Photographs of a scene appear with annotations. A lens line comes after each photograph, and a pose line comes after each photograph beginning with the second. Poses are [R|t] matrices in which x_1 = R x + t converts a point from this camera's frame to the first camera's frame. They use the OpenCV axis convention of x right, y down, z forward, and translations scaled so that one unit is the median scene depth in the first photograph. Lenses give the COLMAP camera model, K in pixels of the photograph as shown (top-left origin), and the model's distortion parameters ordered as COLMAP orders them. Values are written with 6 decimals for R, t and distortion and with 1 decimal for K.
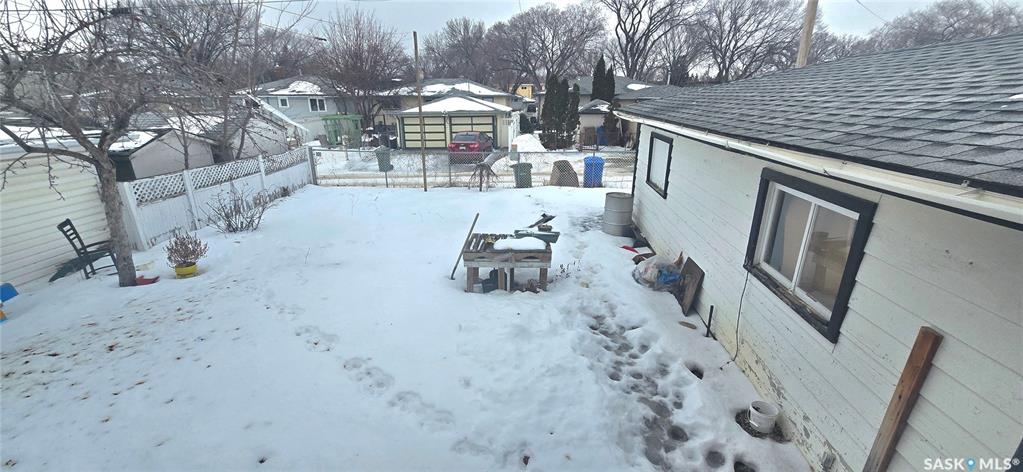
lens RADIAL K [[417.3, 0, 507.7], [0, 417.3, 237.7], [0, 0, 1]] dist [-0.004229, 0.001642]
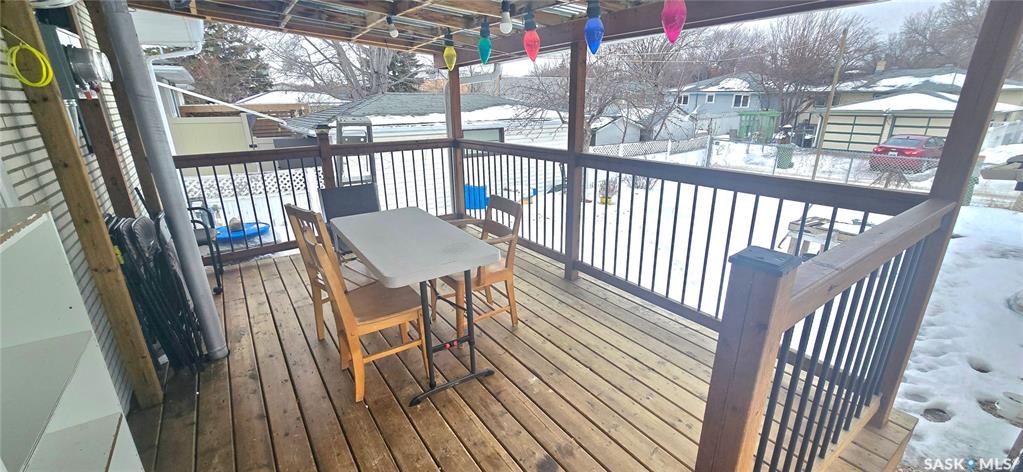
lens RADIAL K [[417.3, 0, 510.6], [0, 417.3, 231.6], [0, 0, 1]] dist [-0.004229, 0.001642]
pose [[0.612254, 0.242279, -0.752626, 0.180794], [-0.245246, 0.963138, 0.110539, 0.070750], [0.751664, 0.116901, 0.649103, -0.229677]]
